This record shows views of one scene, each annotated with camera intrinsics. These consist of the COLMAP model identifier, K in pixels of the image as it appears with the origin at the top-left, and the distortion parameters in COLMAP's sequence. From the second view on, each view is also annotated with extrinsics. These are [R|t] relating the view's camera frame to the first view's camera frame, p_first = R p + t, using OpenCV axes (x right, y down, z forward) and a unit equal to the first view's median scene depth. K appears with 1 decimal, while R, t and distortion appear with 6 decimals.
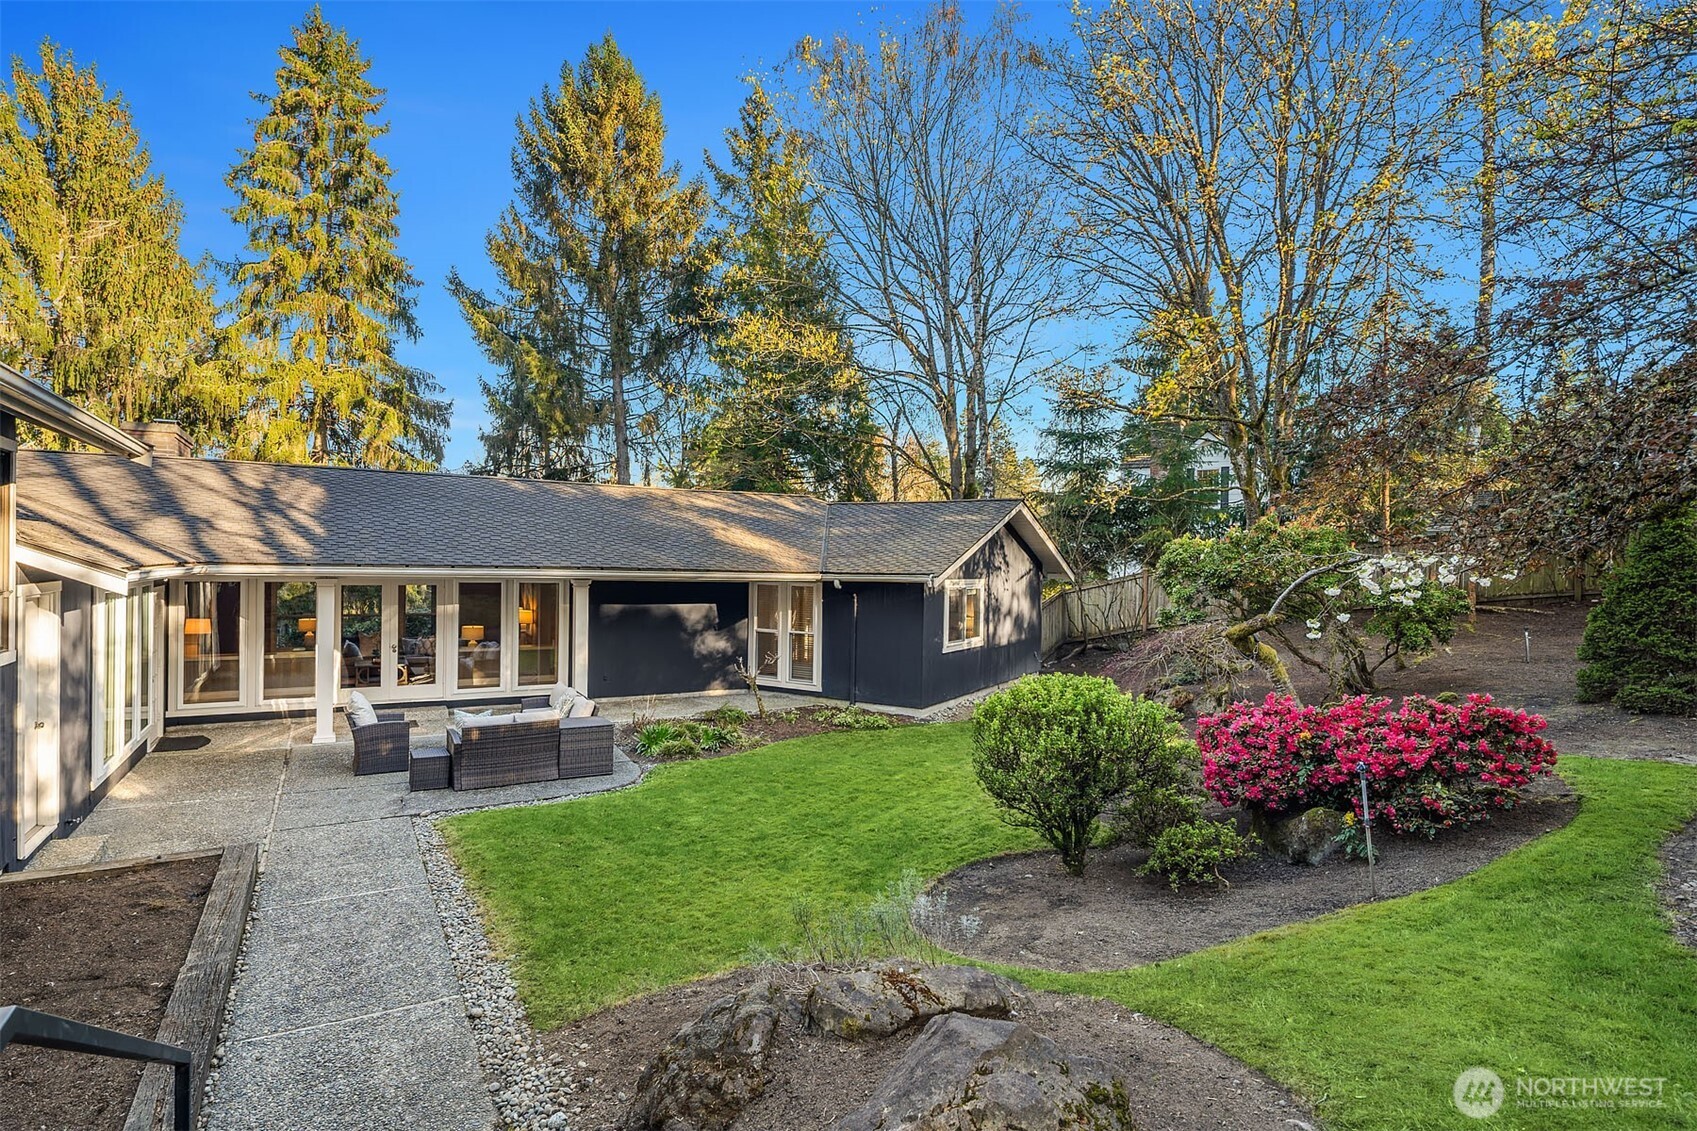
lens RADIAL K [[866.4, 0, 848.5], [0, 866.4, 565.5], [0, 0, 1]] dist [0.001670, -0.000972]
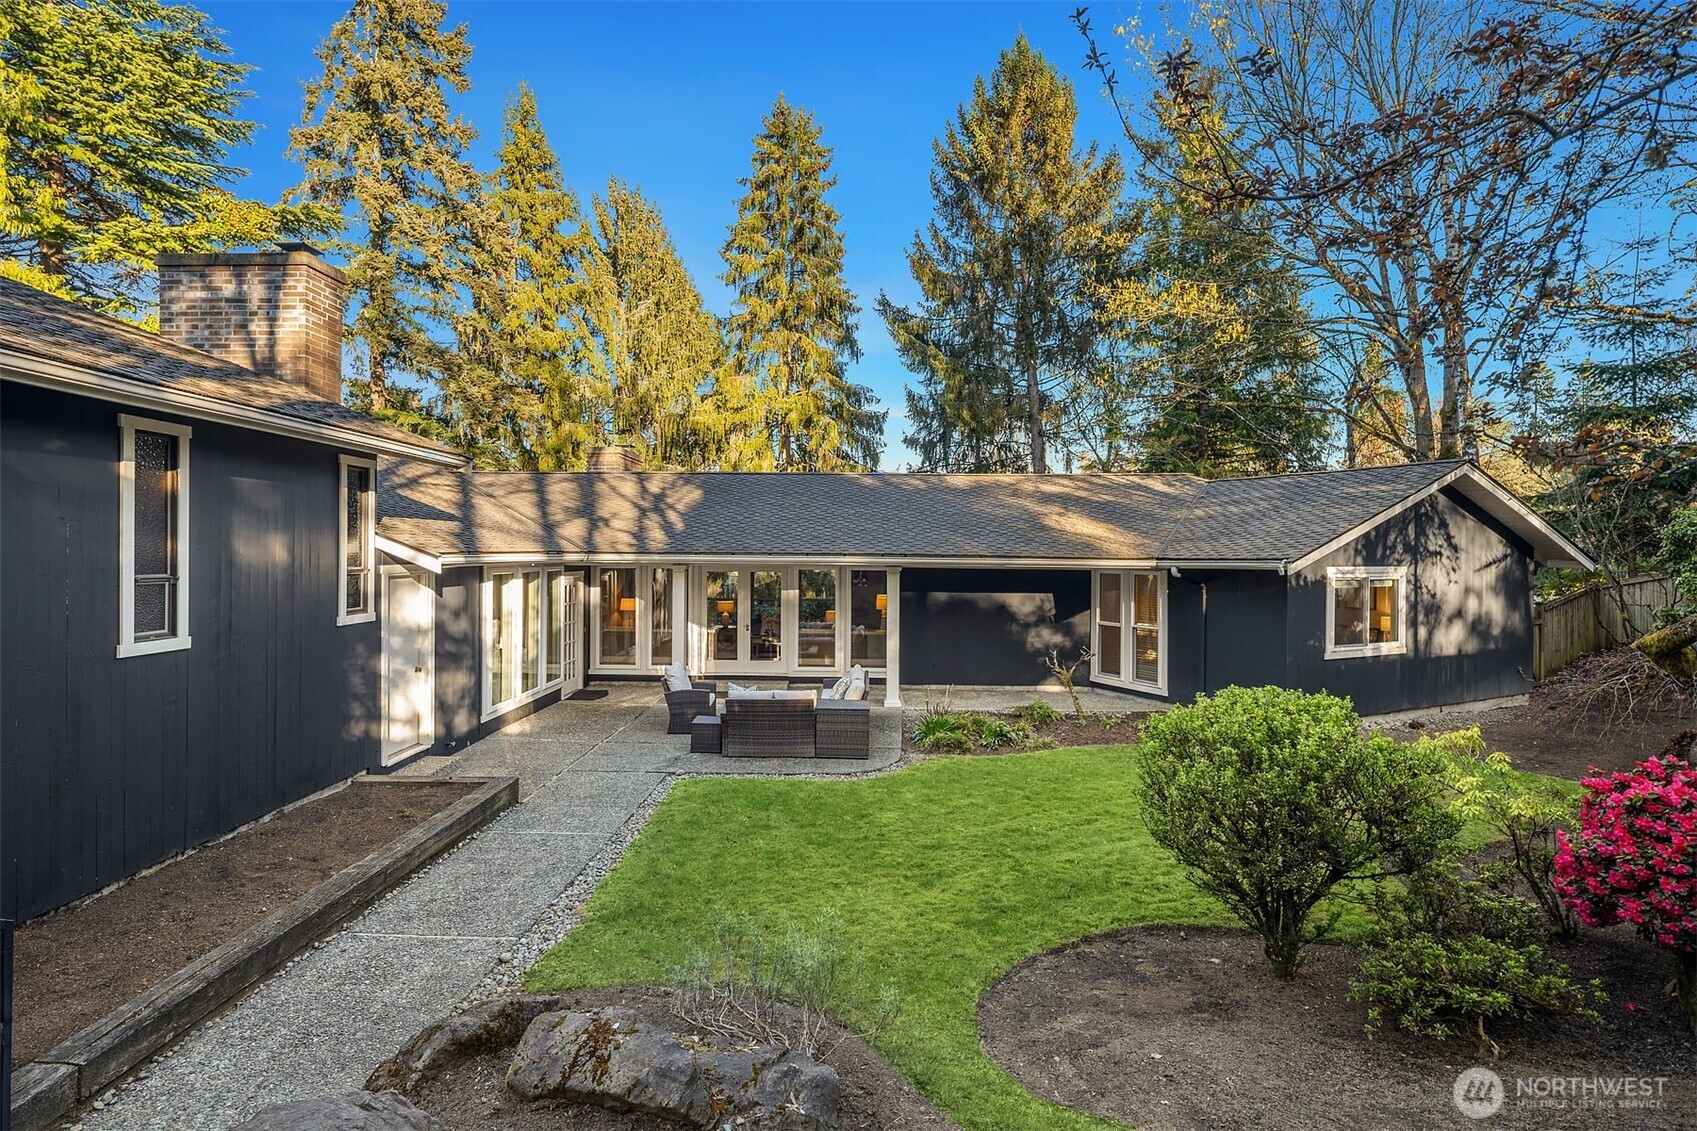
lens RADIAL K [[850.8, 0, 826.4], [0, 850.8, 551.5], [0, 0, 1]] dist [0.001269, -0.001252]
pose [[0.843602, -0.012299, -0.536829, 0.109433], [0.006991, 0.999904, -0.011923, 0.006279], [0.536924, 0.006306, 0.843607, 0.072772]]
